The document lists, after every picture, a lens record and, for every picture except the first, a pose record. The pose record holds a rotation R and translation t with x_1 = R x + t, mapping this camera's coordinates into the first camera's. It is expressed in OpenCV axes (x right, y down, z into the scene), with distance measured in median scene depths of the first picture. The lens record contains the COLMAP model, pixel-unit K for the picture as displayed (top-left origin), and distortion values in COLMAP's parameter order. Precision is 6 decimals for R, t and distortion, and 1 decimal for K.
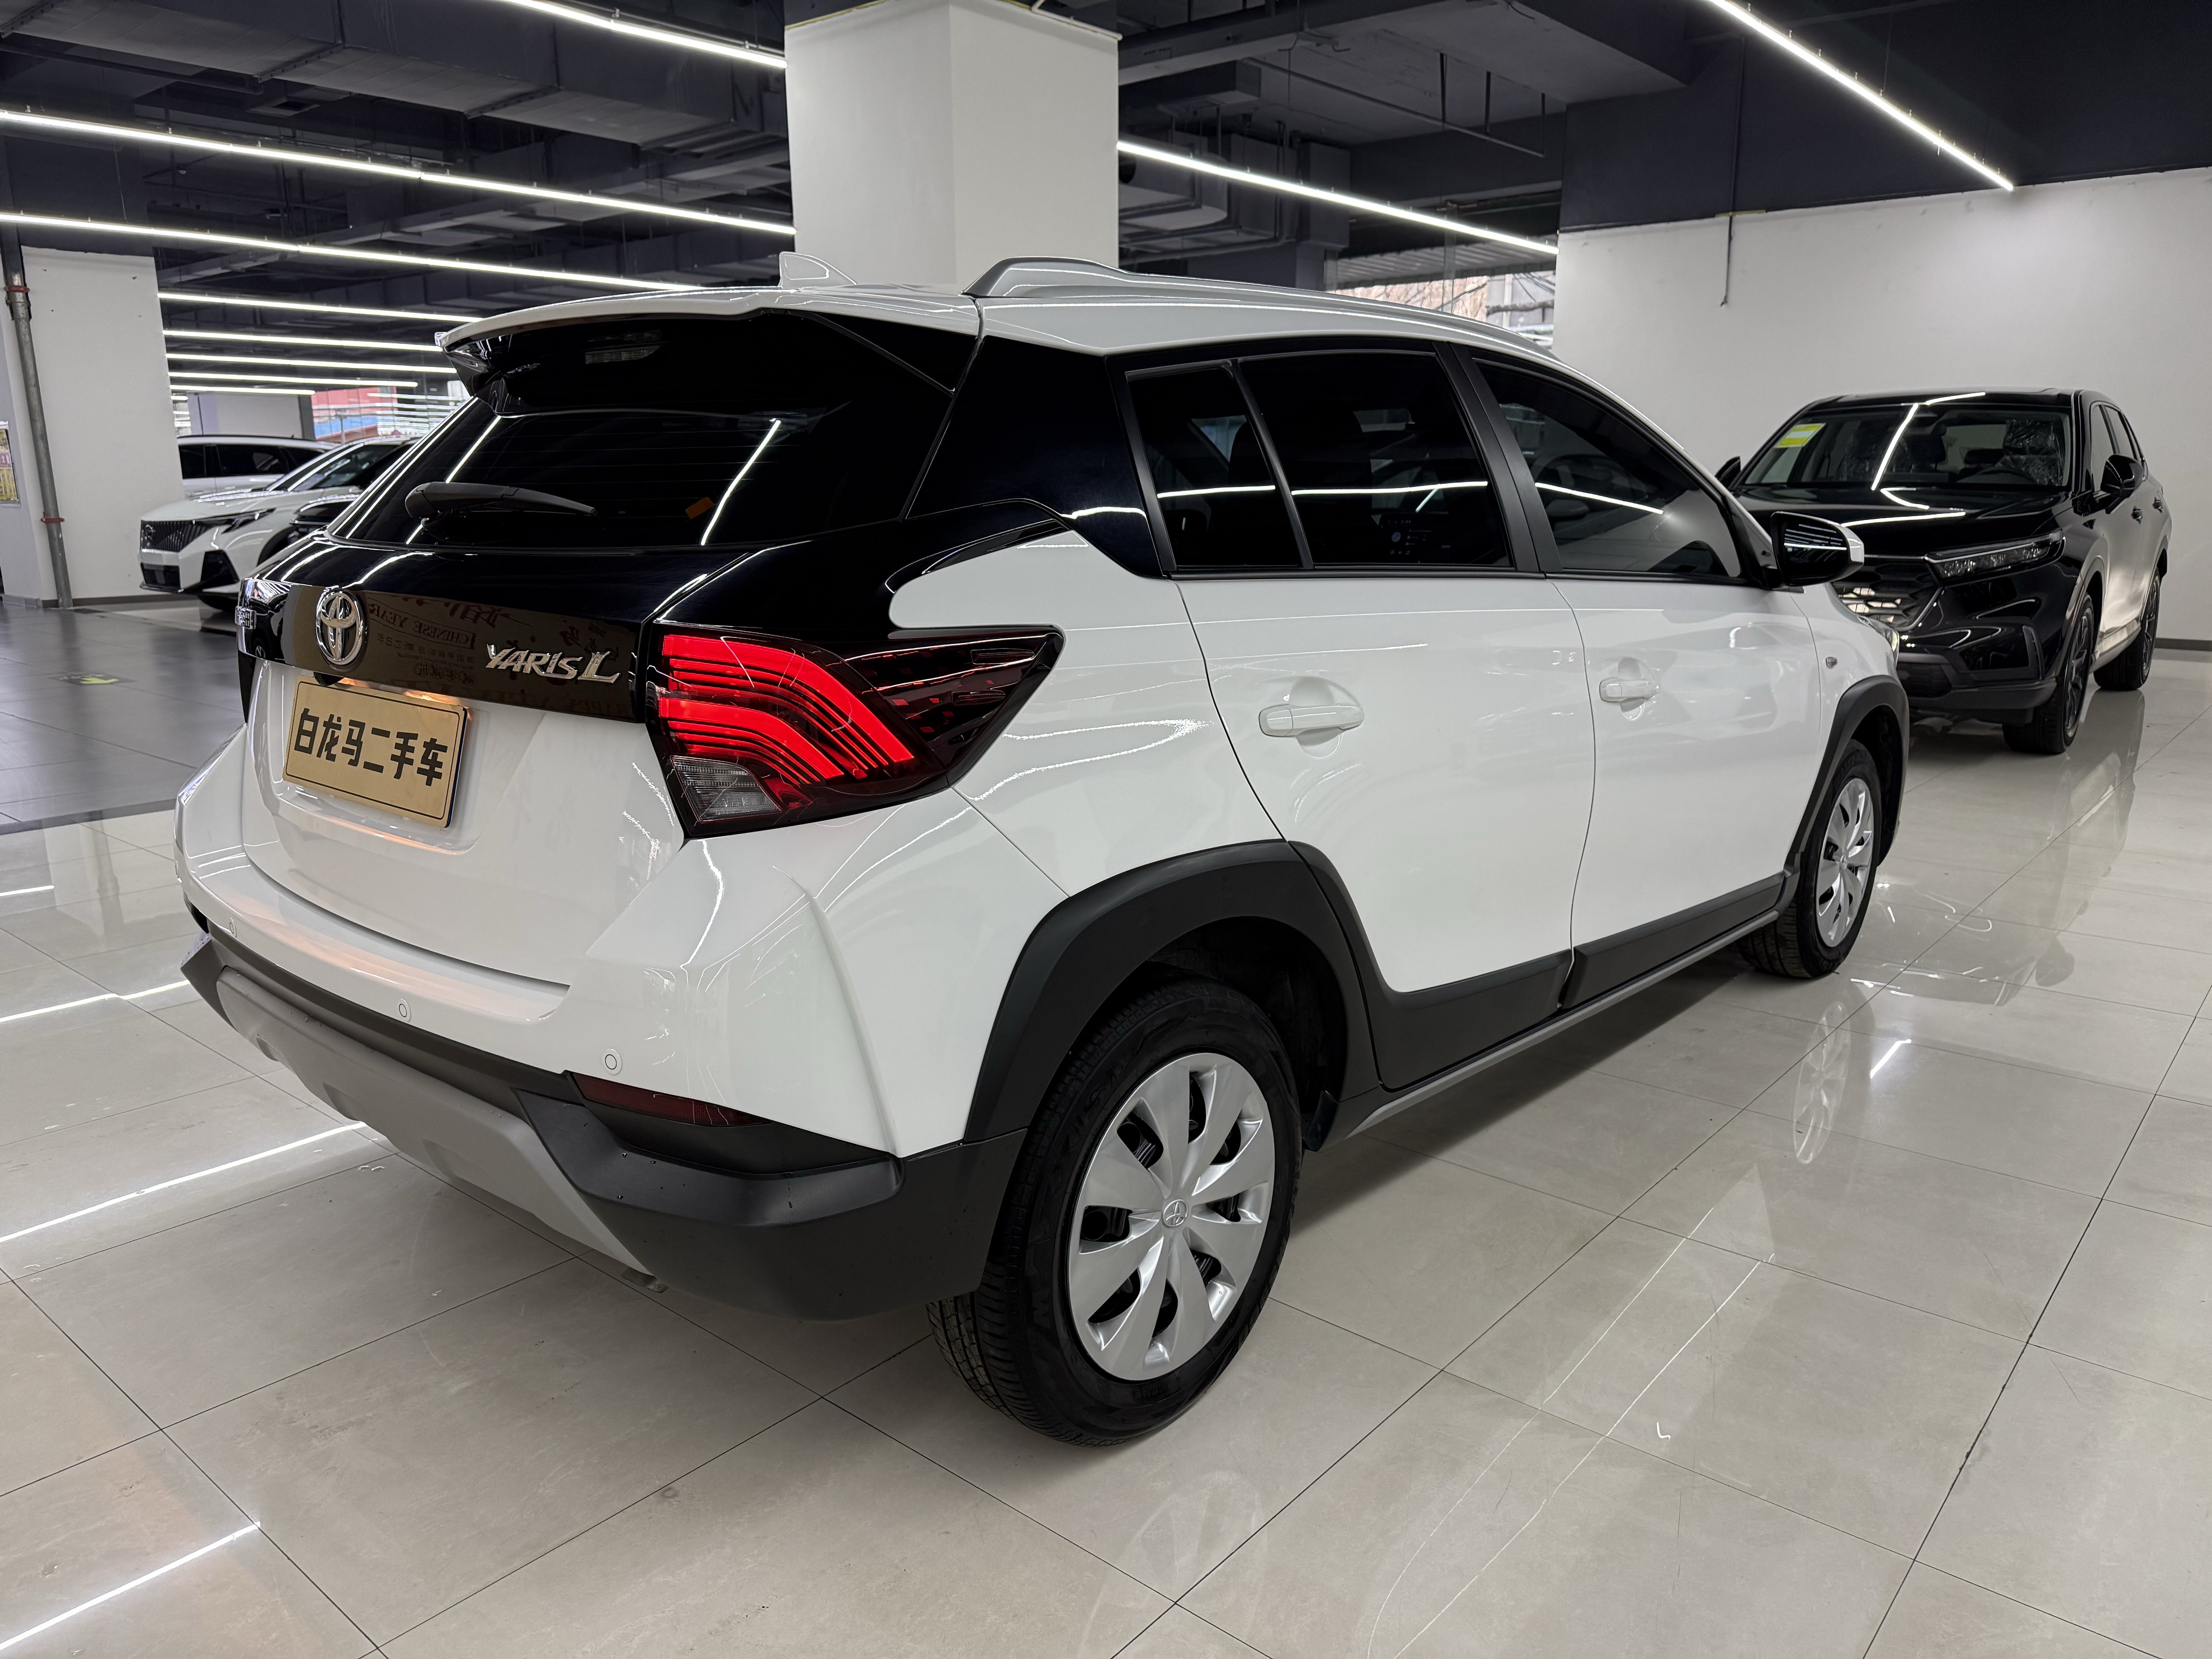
lens RADIAL K [[1549.6, 0, 1197.5], [0, 1549.6, 797.5], [0, 0, 1]] dist [0.020427, -0.002921]
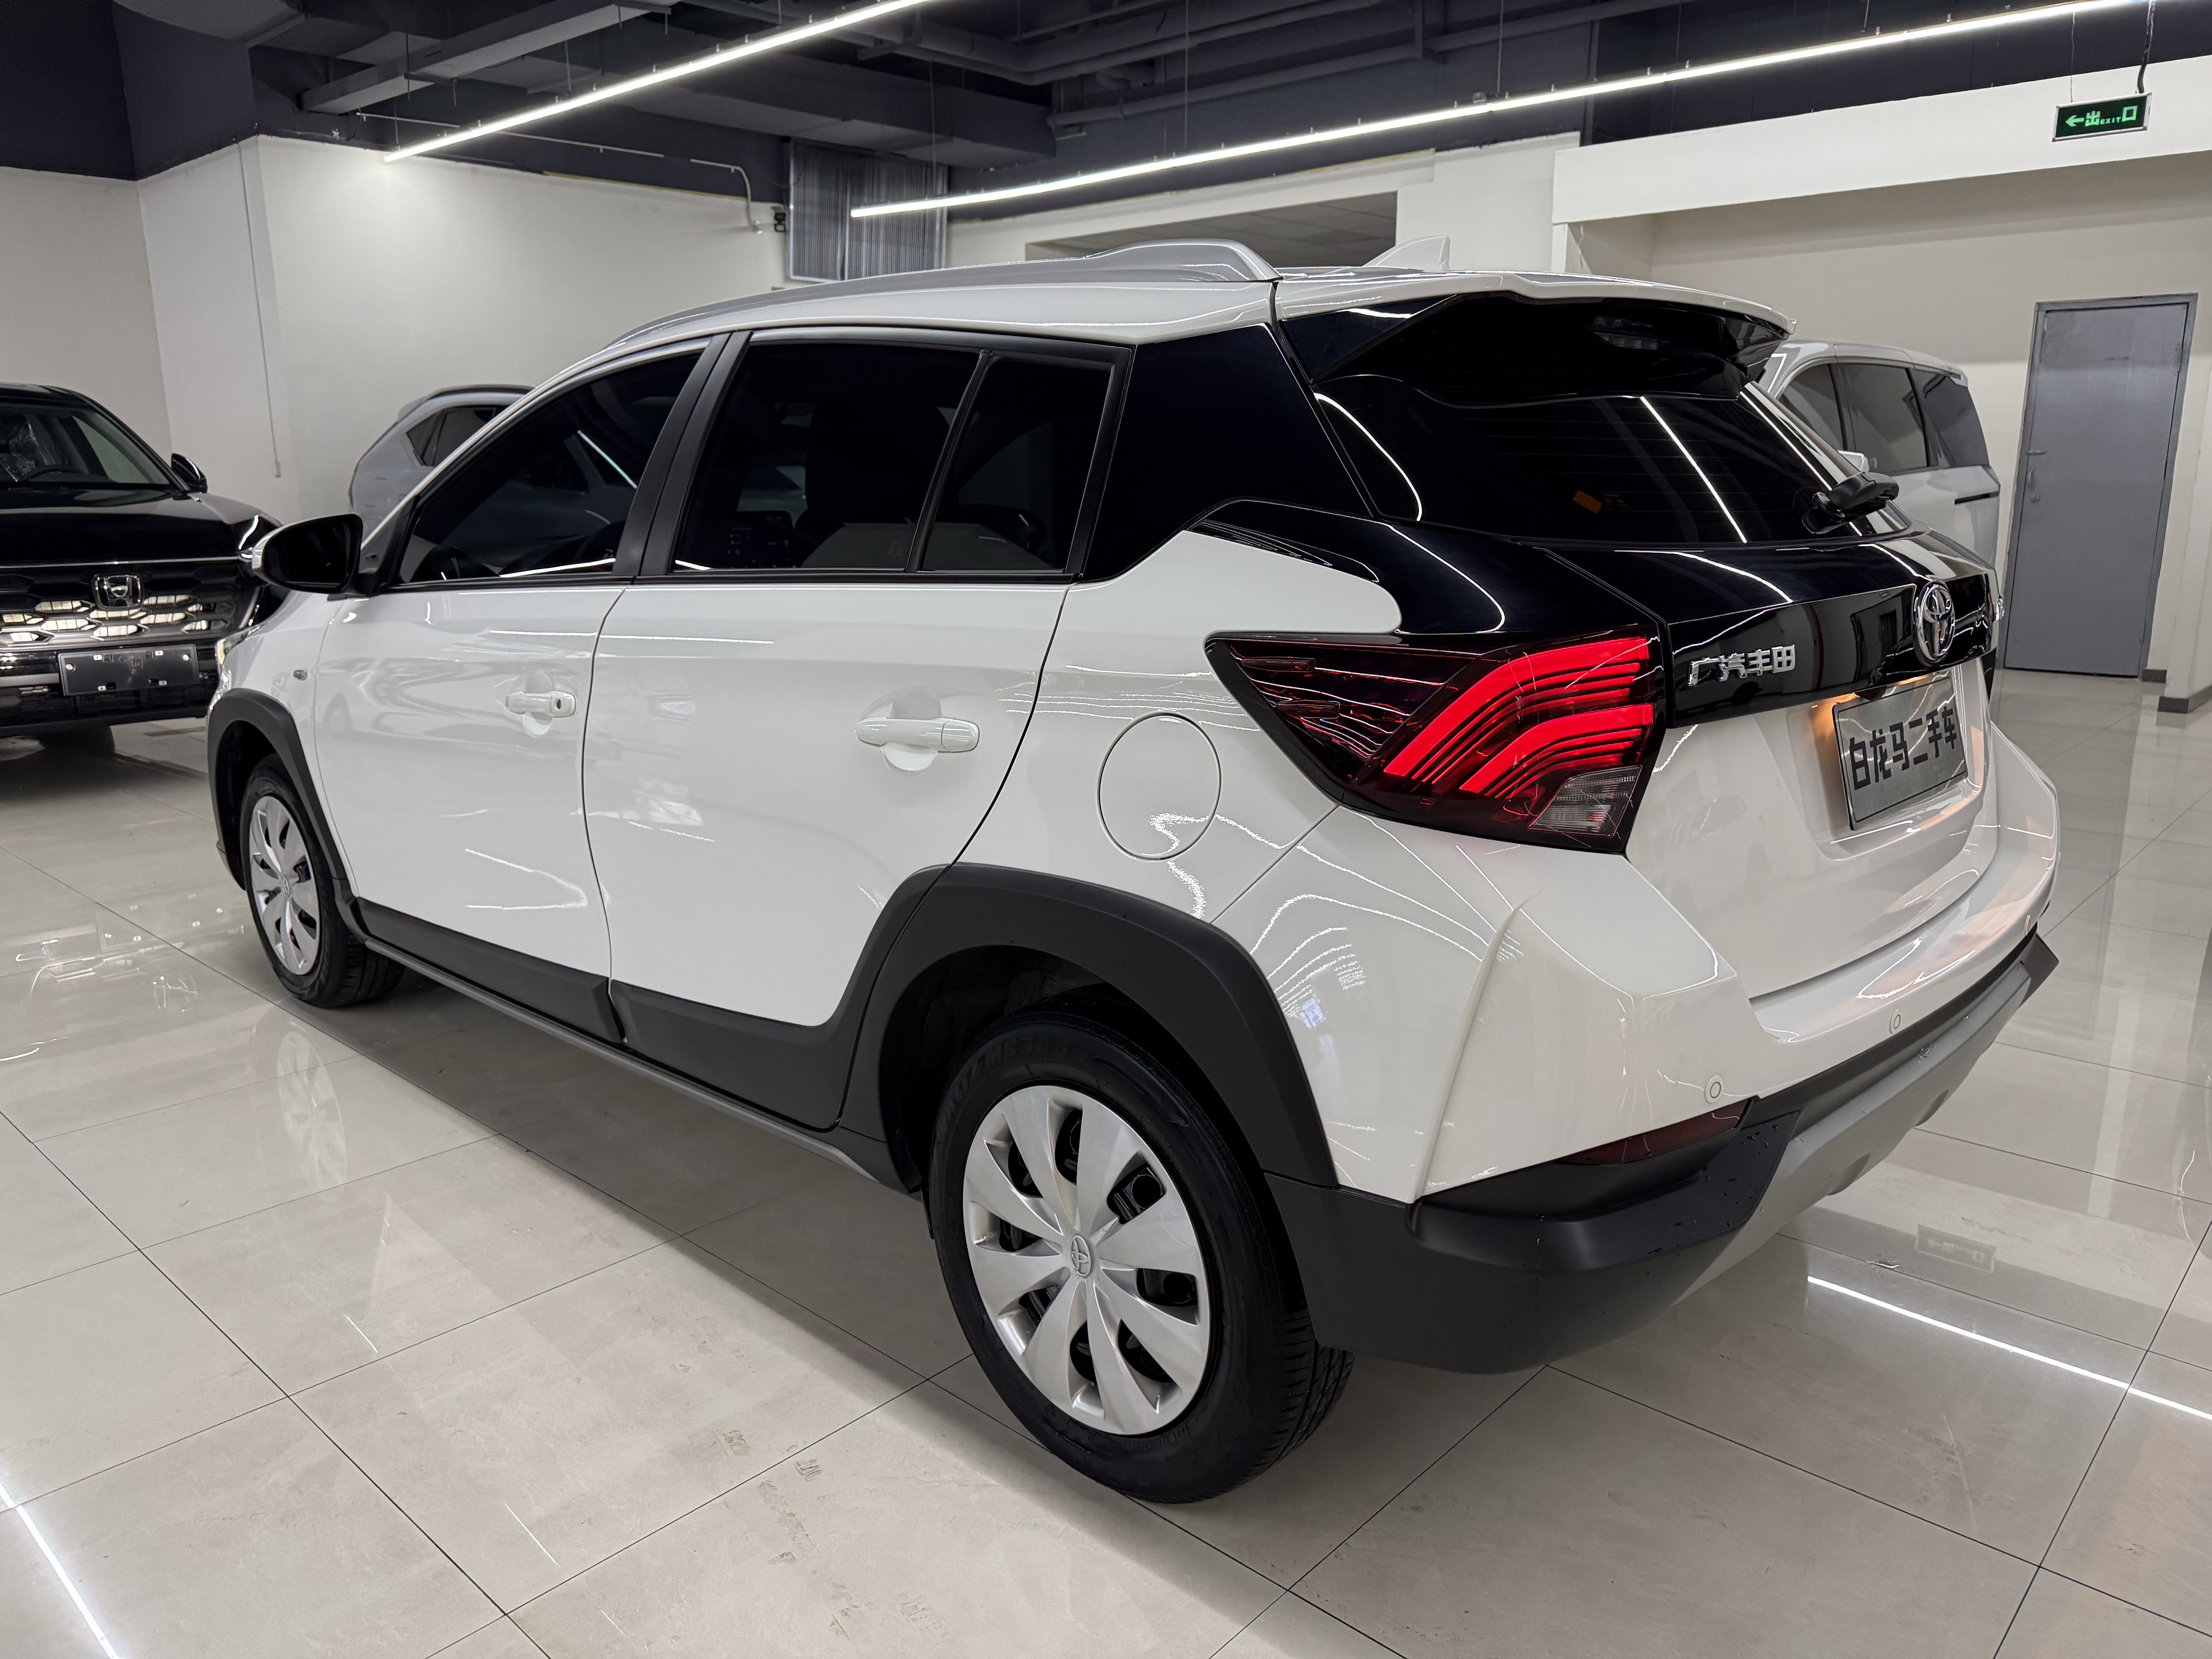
lens RADIAL K [[1592.0, 0, 1051.7], [0, 1592.0, 800.9], [0, 0, 1]] dist [0.032407, -0.057563]
pose [[0.091240, -0.203330, 0.974850, -1.535682], [0.212006, 0.960457, 0.180485, -0.286878], [-0.973000, 0.190207, 0.130739, 1.374675]]
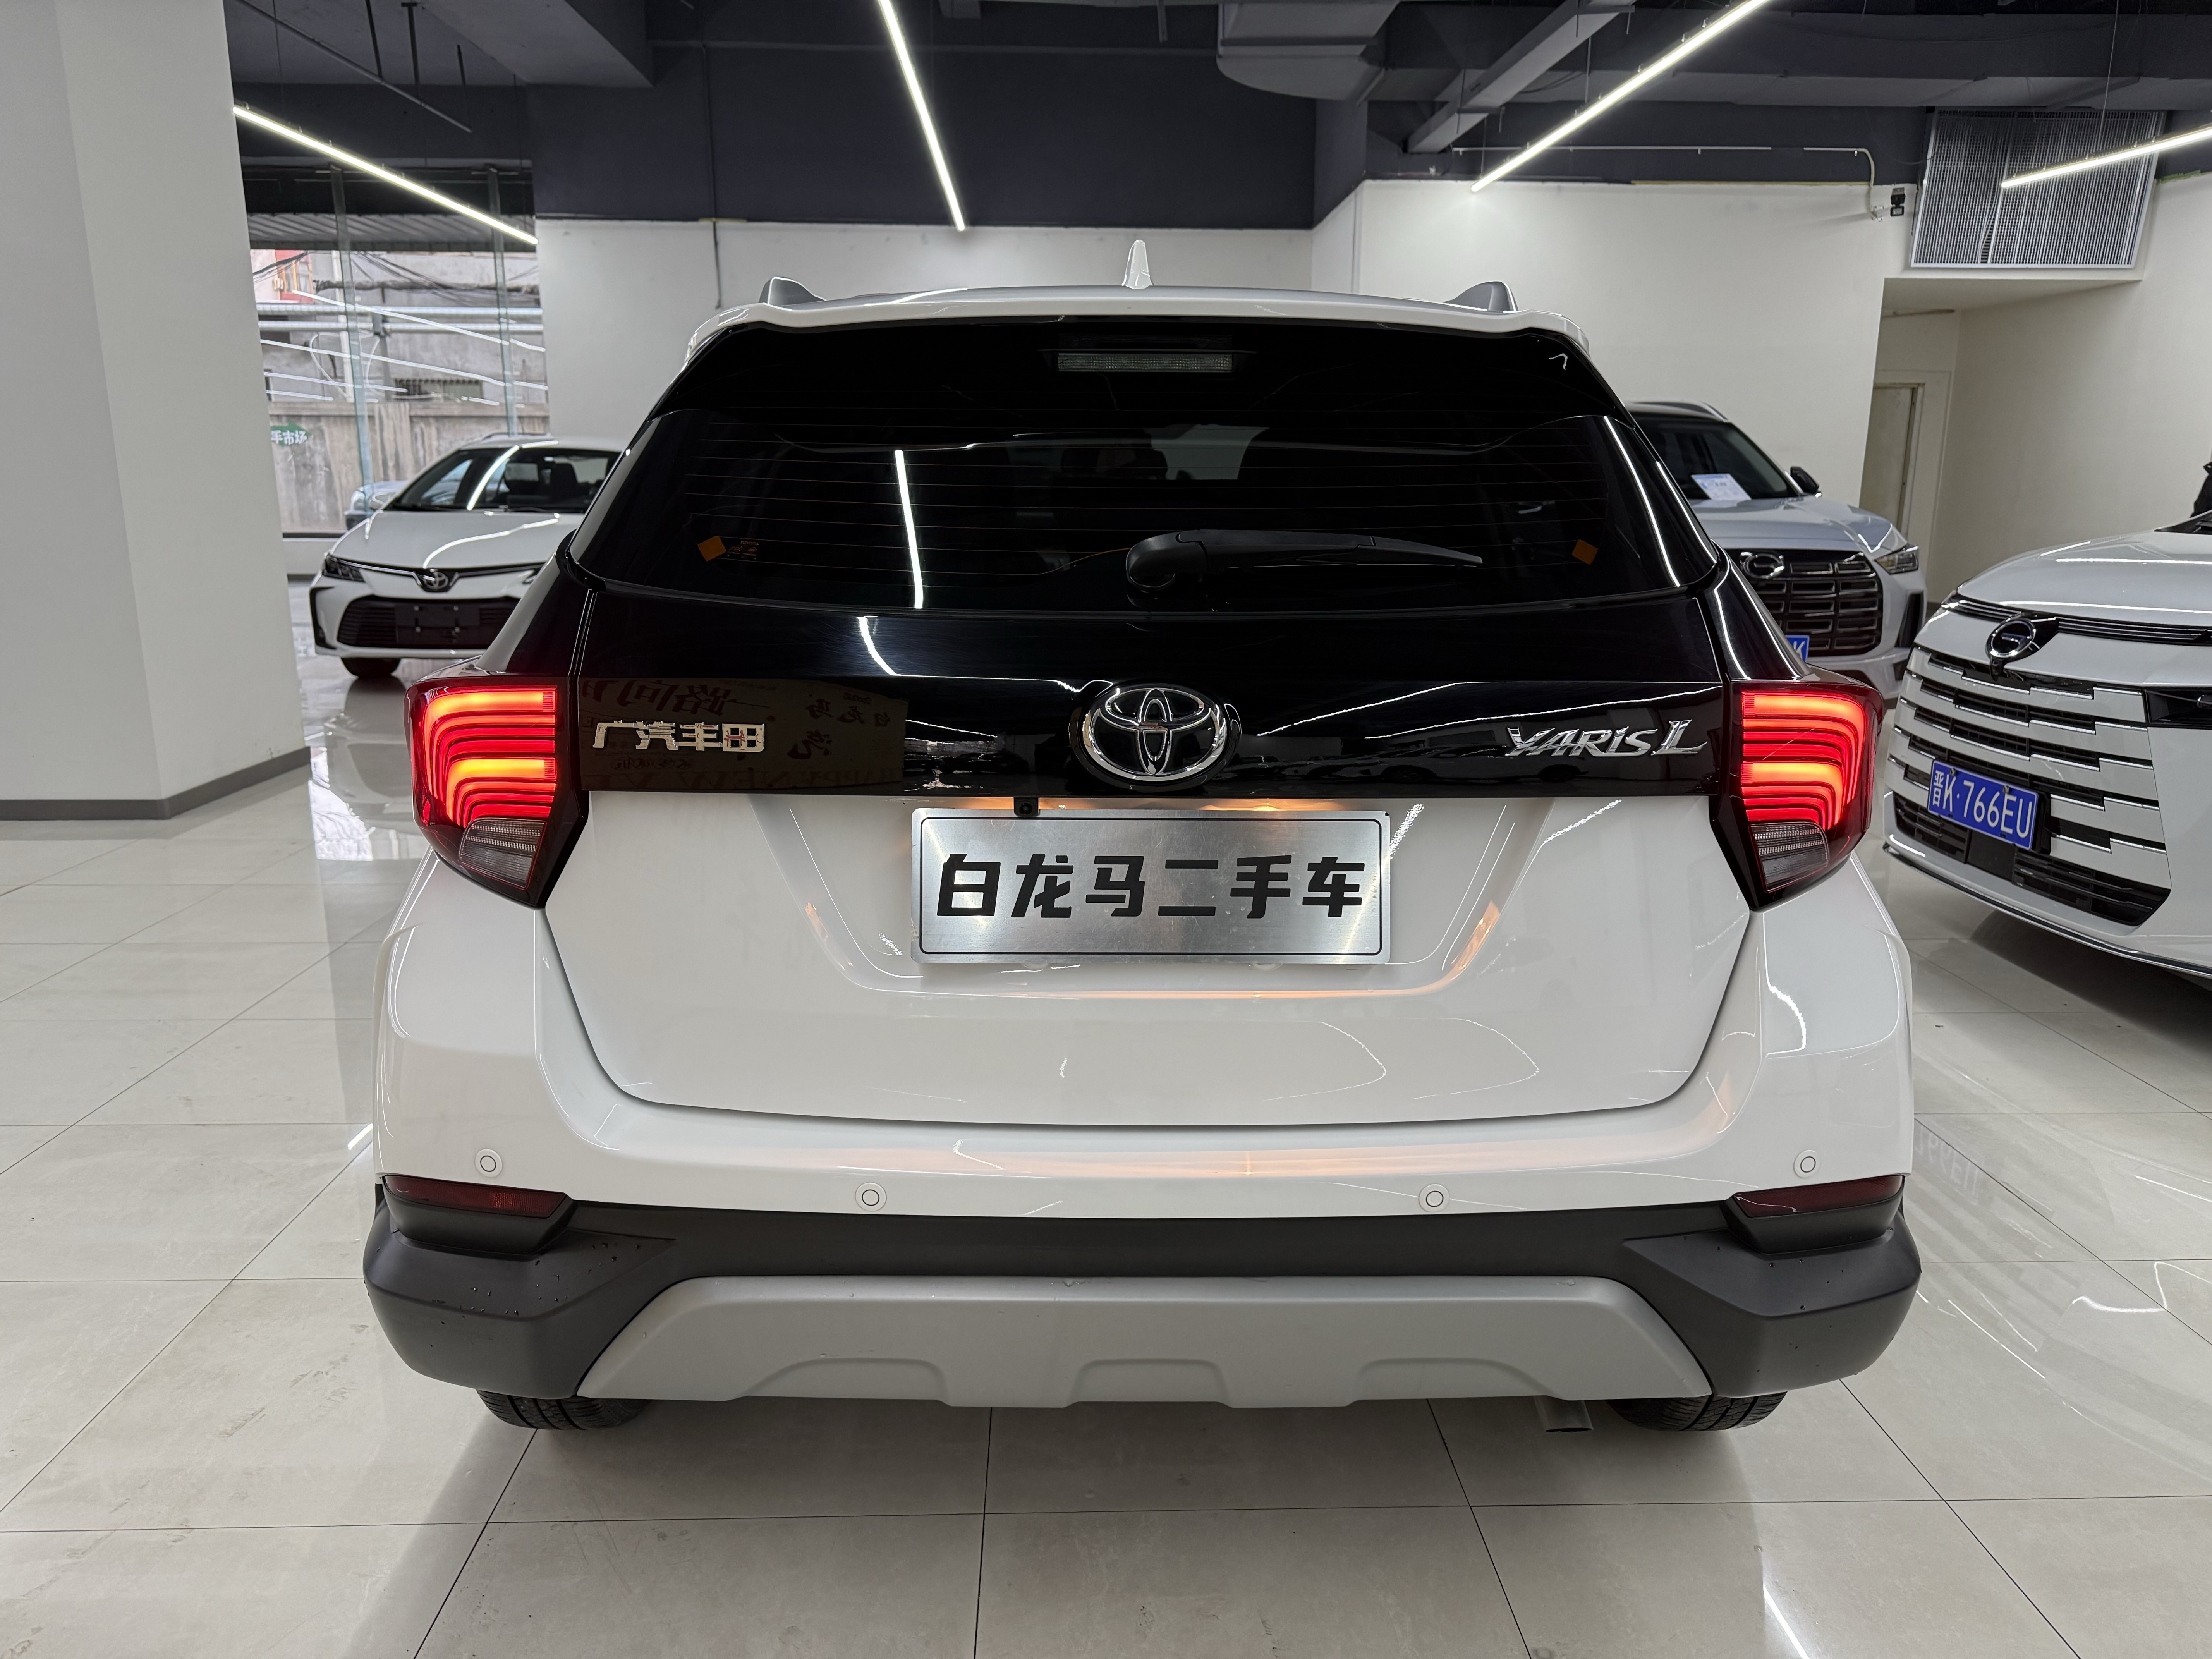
lens RADIAL K [[1530.1, 0, 1106.0], [0, 1530.1, 829.5], [0, 0, 1]] dist [0.018388, -0.006843]
pose [[0.760554, -0.142552, 0.633432, -0.994952], [0.126257, 0.989448, 0.071078, -0.112916], [-0.636880, 0.025917, 0.770527, 0.445180]]
